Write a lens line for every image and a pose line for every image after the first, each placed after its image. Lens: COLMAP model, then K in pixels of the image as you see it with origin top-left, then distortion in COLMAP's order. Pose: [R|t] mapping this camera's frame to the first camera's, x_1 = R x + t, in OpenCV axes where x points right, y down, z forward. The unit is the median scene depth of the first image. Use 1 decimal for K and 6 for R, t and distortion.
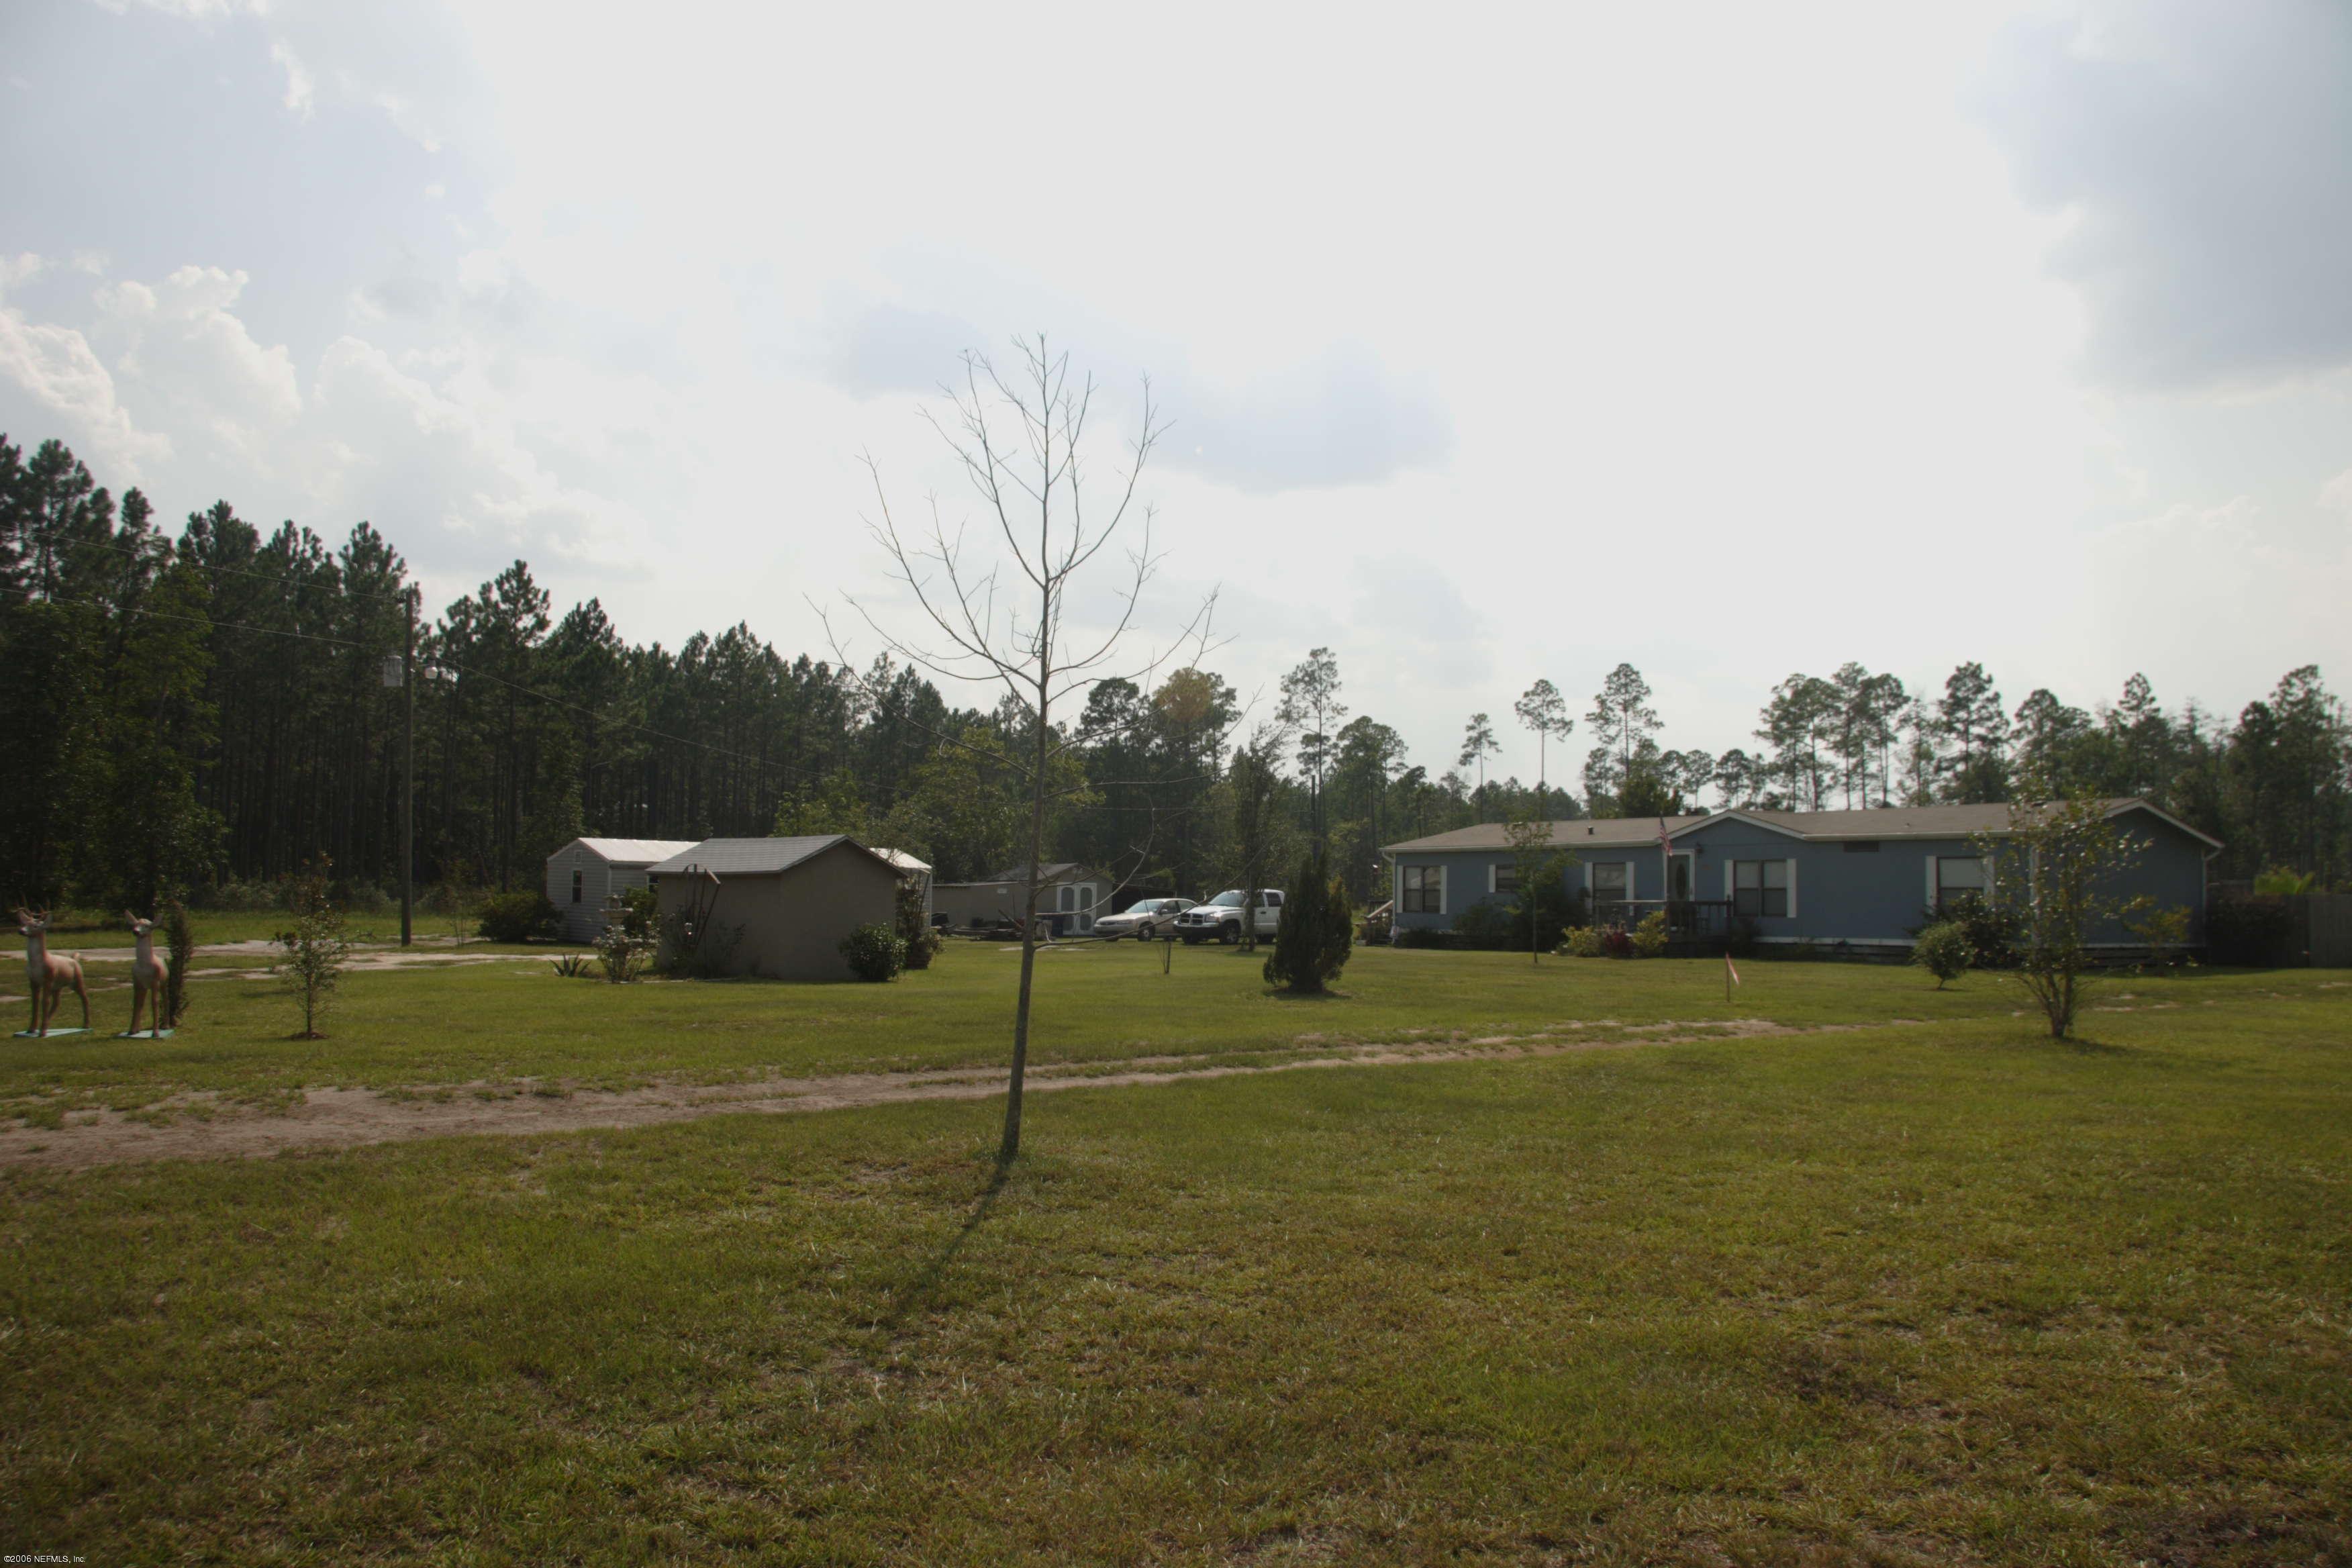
lens RADIAL K [[1793.0, 0, 1191.5], [0, 1793.0, 803.7], [0, 0, 1]] dist [-0.177752, 0.127264]
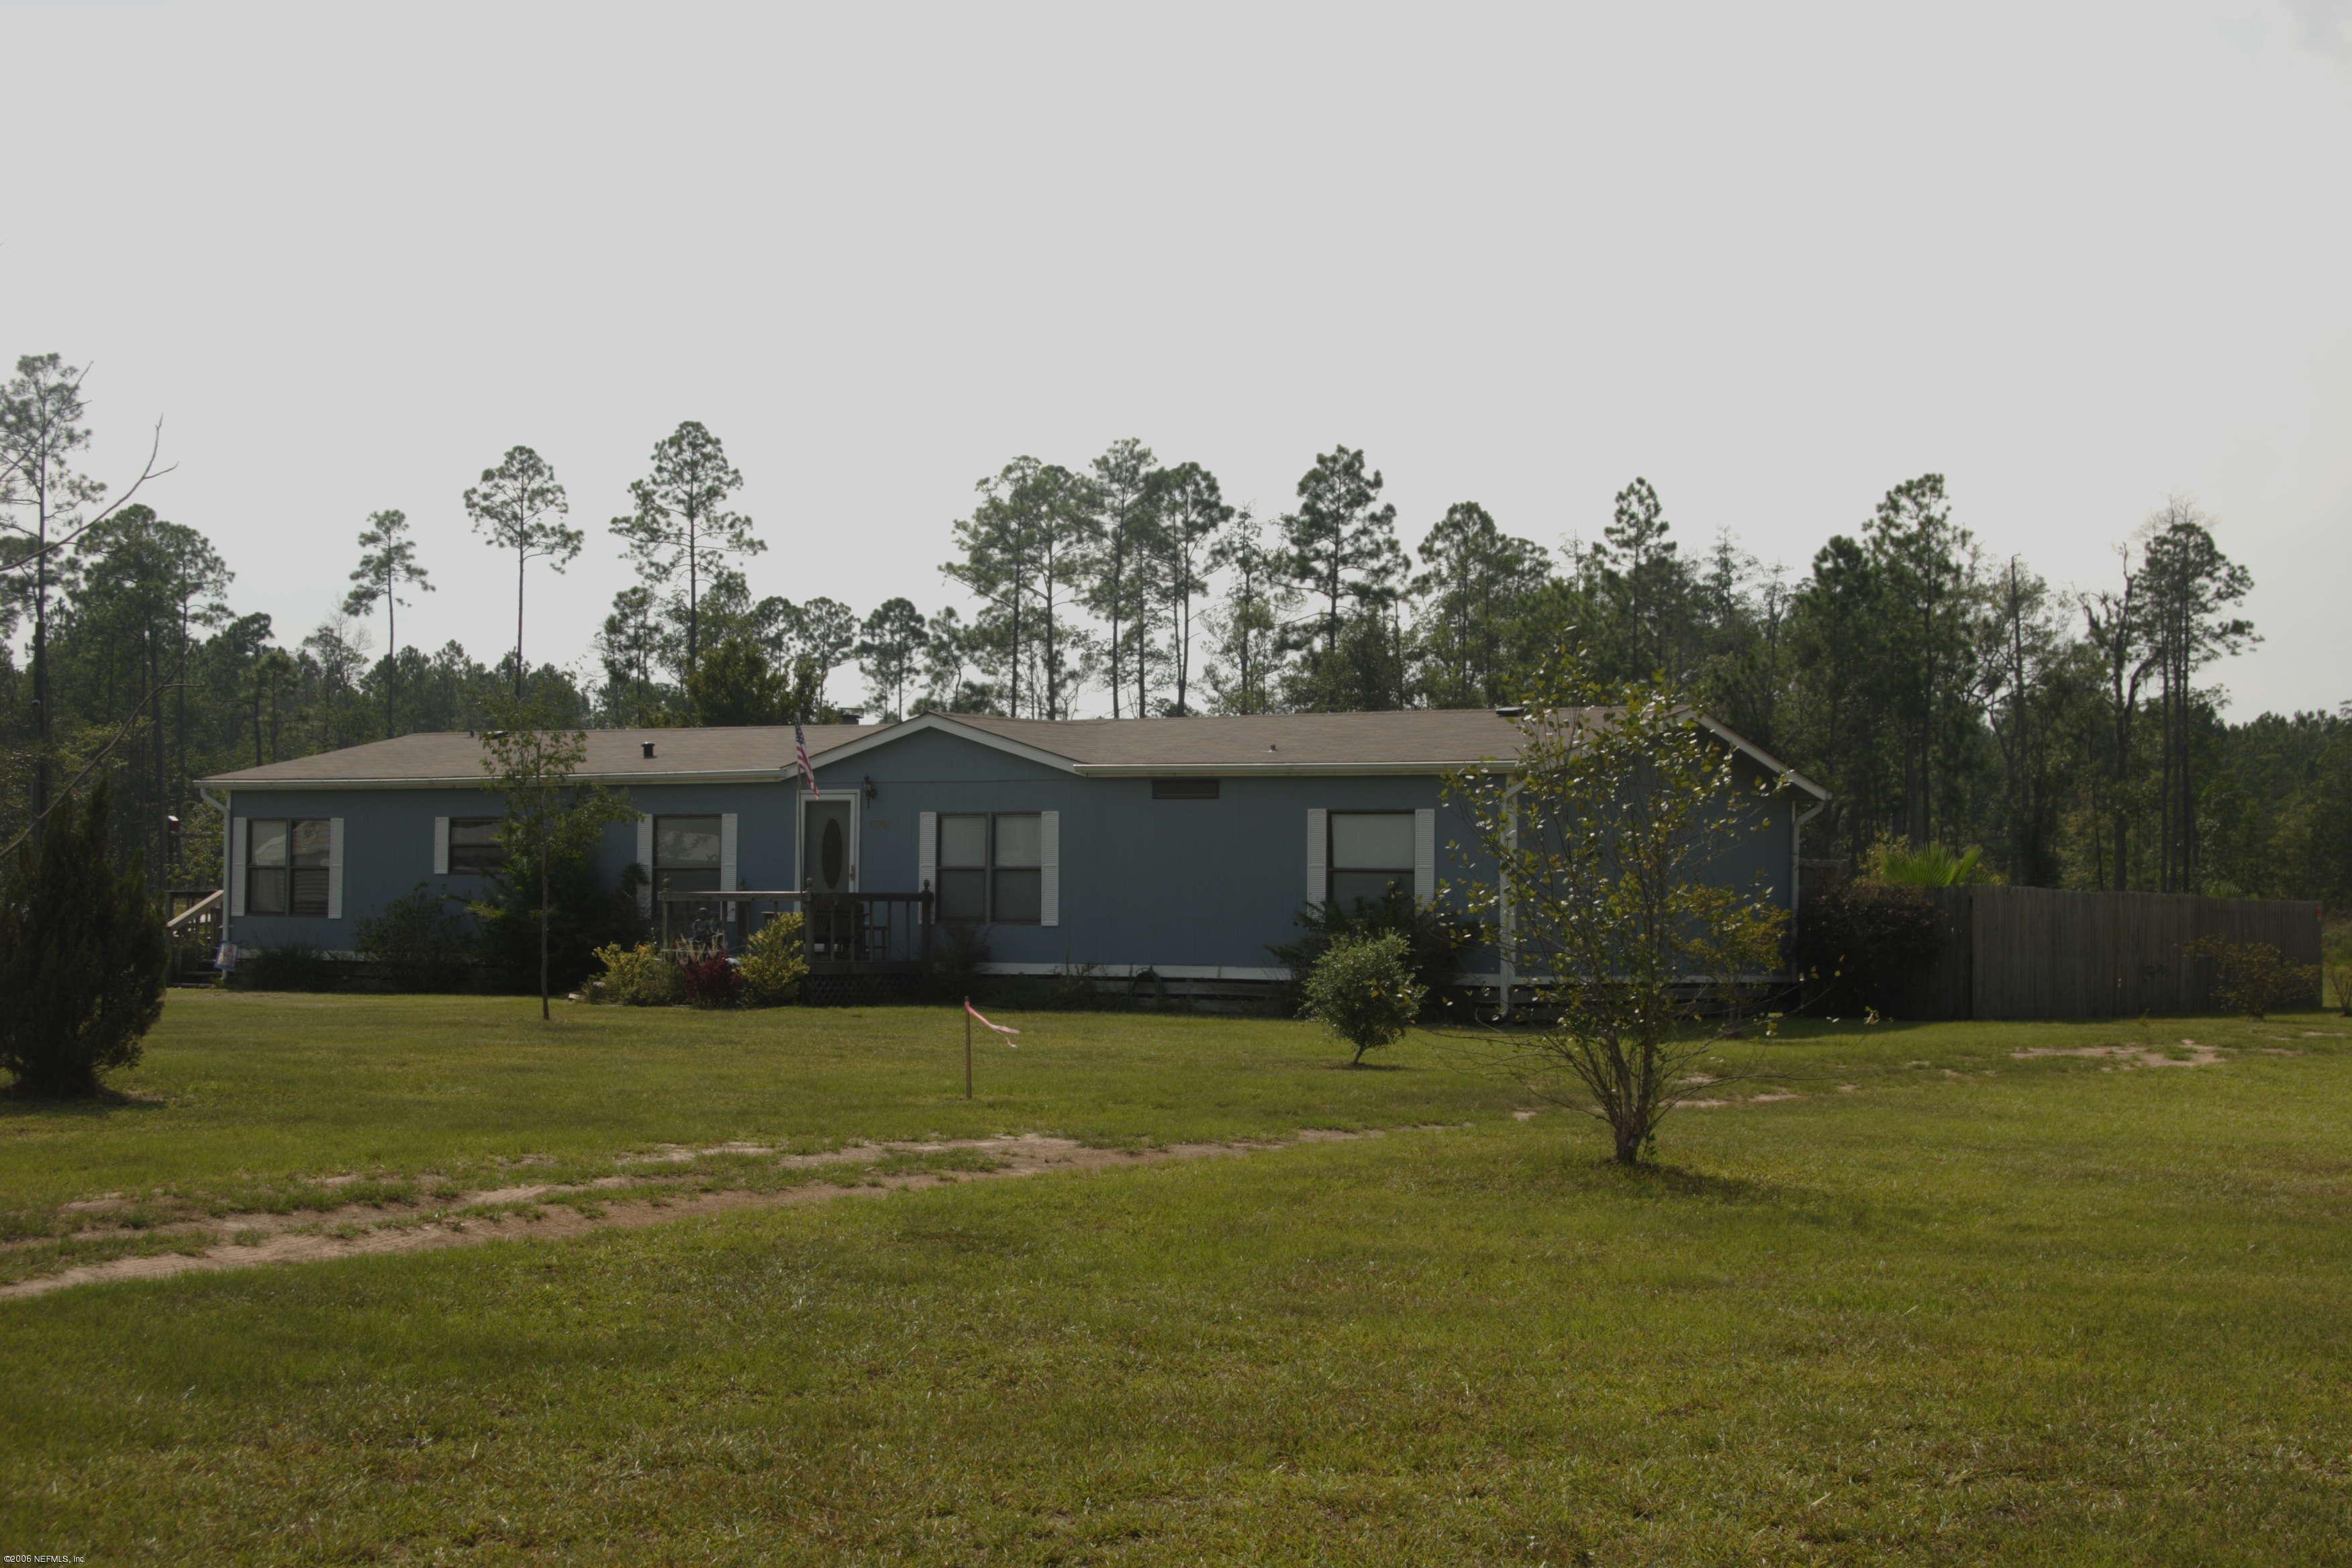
lens RADIAL K [[3517.5, 0, 1193.6], [0, 3517.5, 785.4], [0, 0, 1]] dist [0.153297, 0.000000]
pose [[0.926010, 0.010182, 0.377361, -0.003861], [-0.019662, 0.999580, 0.021277, 0.000763], [-0.376986, -0.027122, 0.925822, 0.019458]]
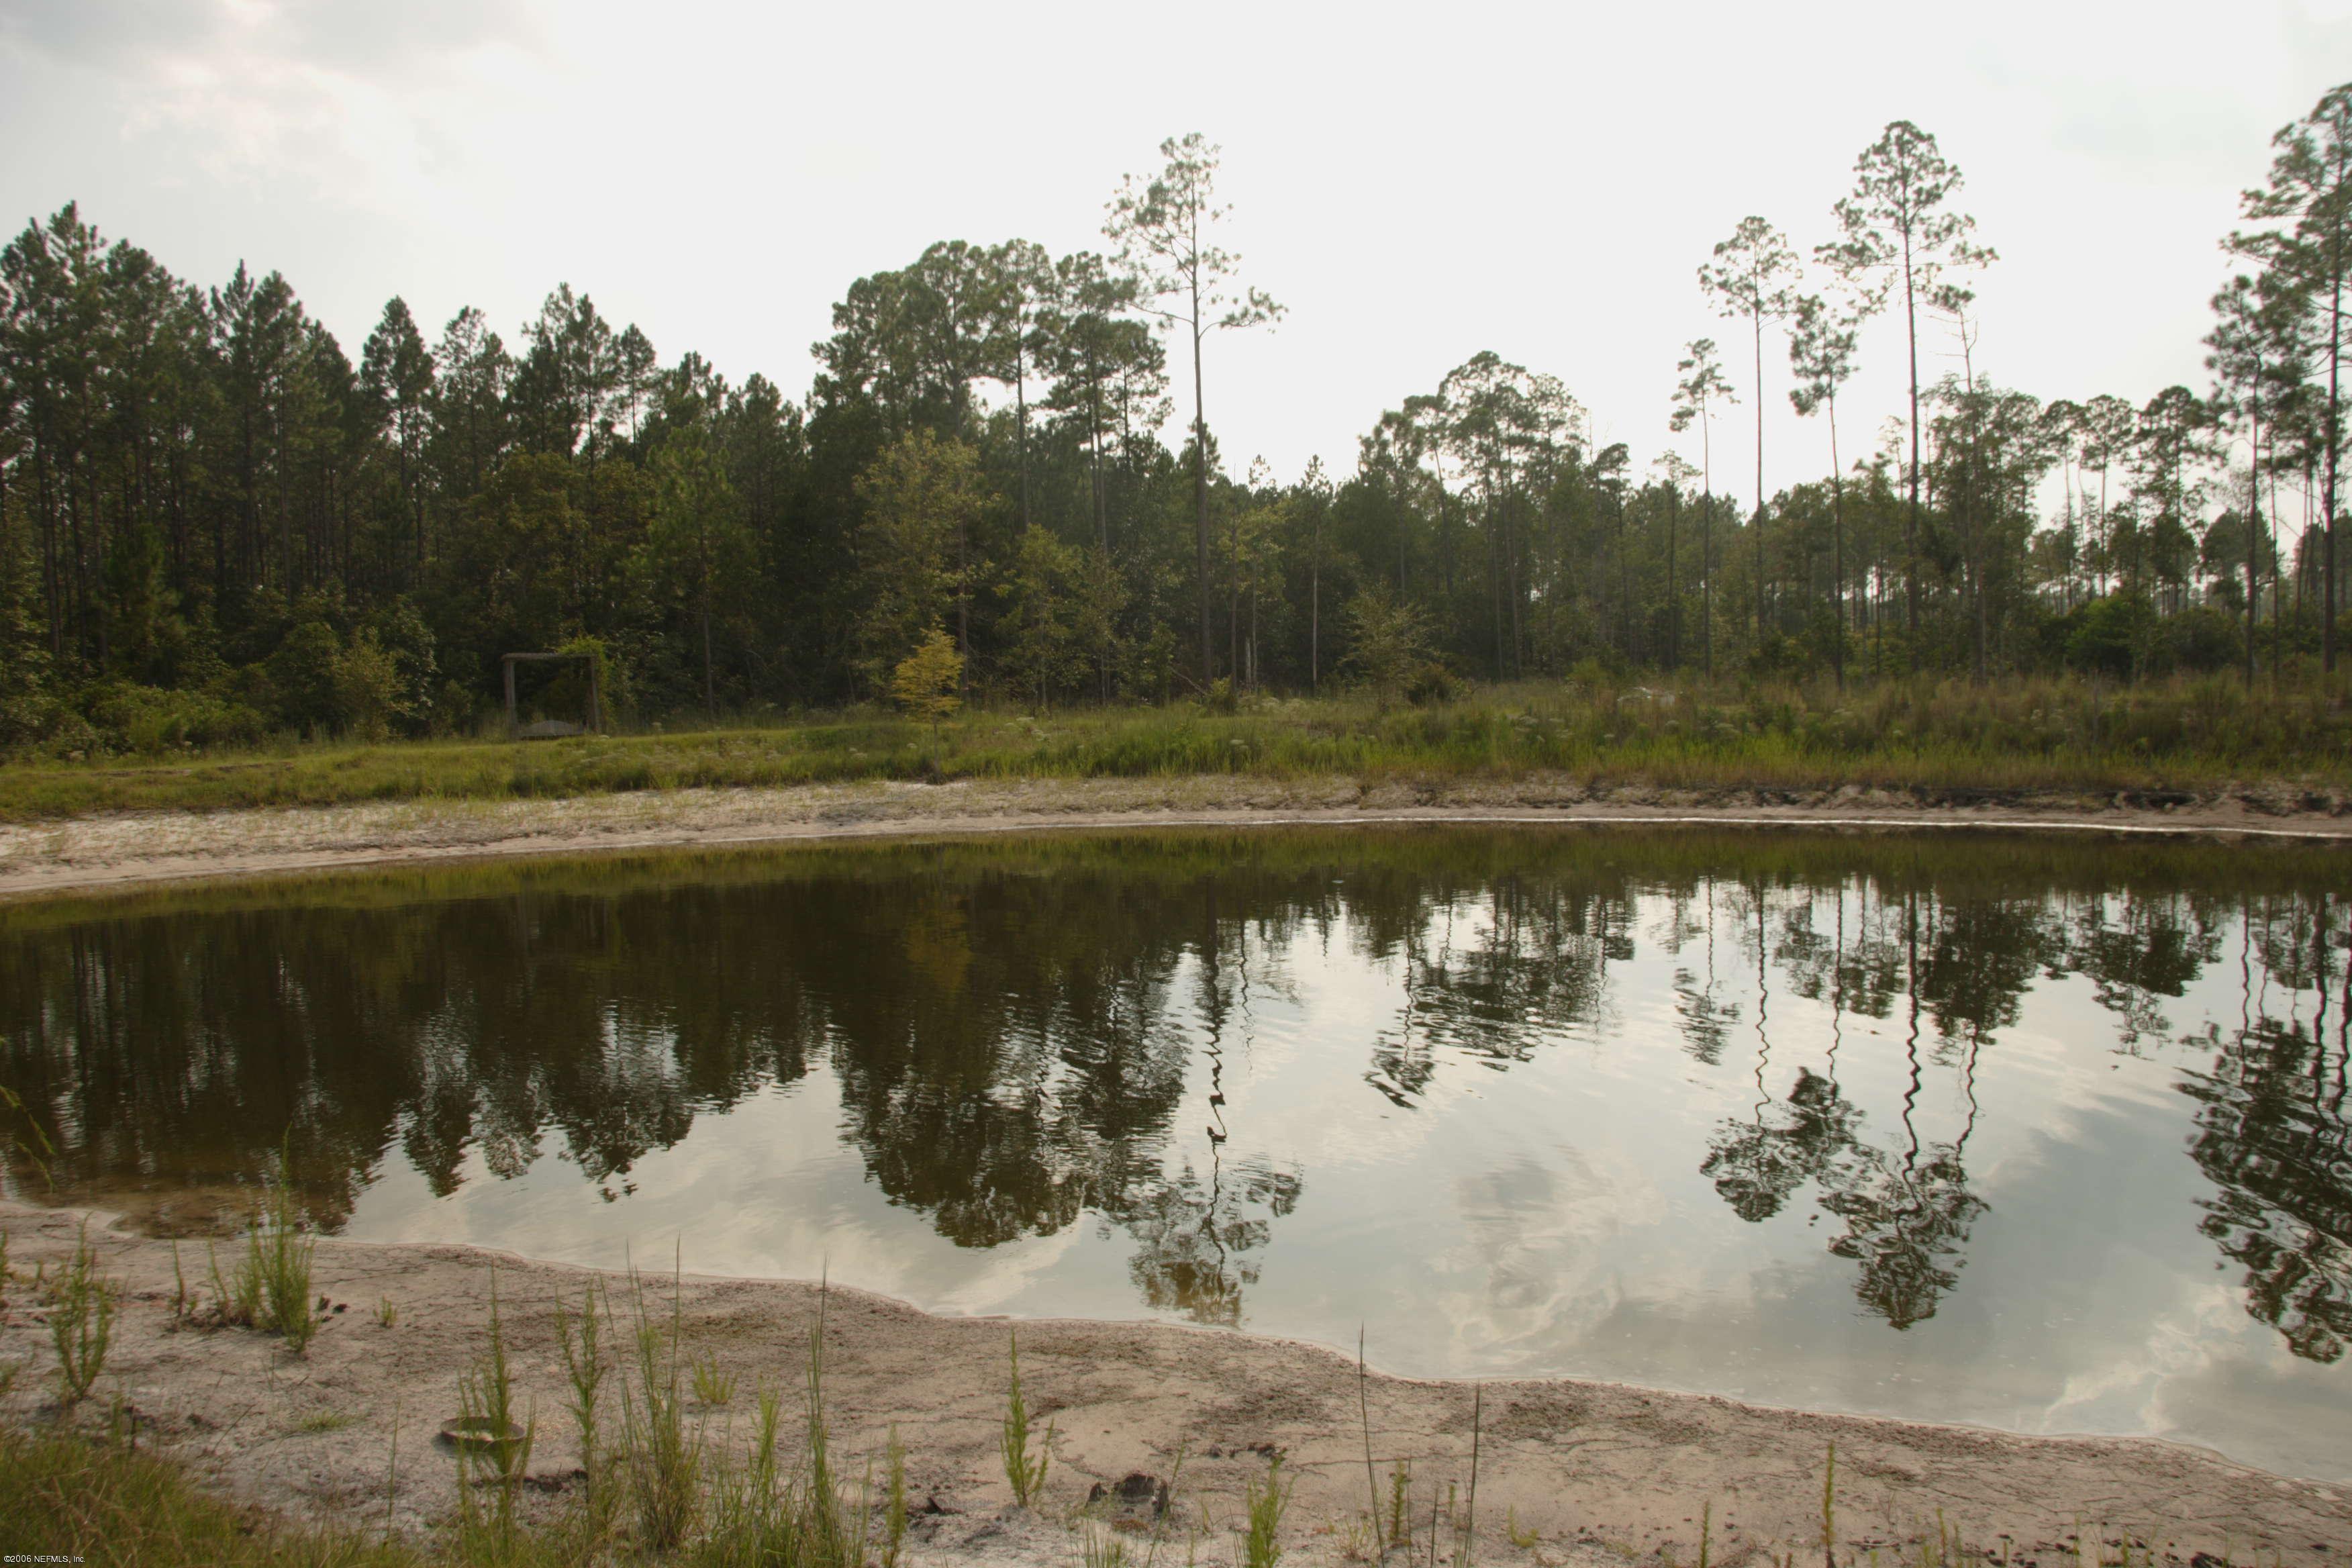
lens RADIAL K [[1793.0, 0, 1176.3], [0, 1793.0, 775.3], [0, 0, 1]] dist [-0.177752, 0.127264]
pose [[0.973245, -0.025092, -0.228397, 0.306583], [0.050971, 0.992830, 0.108127, 0.049619], [0.224046, -0.116876, 0.967545, 0.998254]]
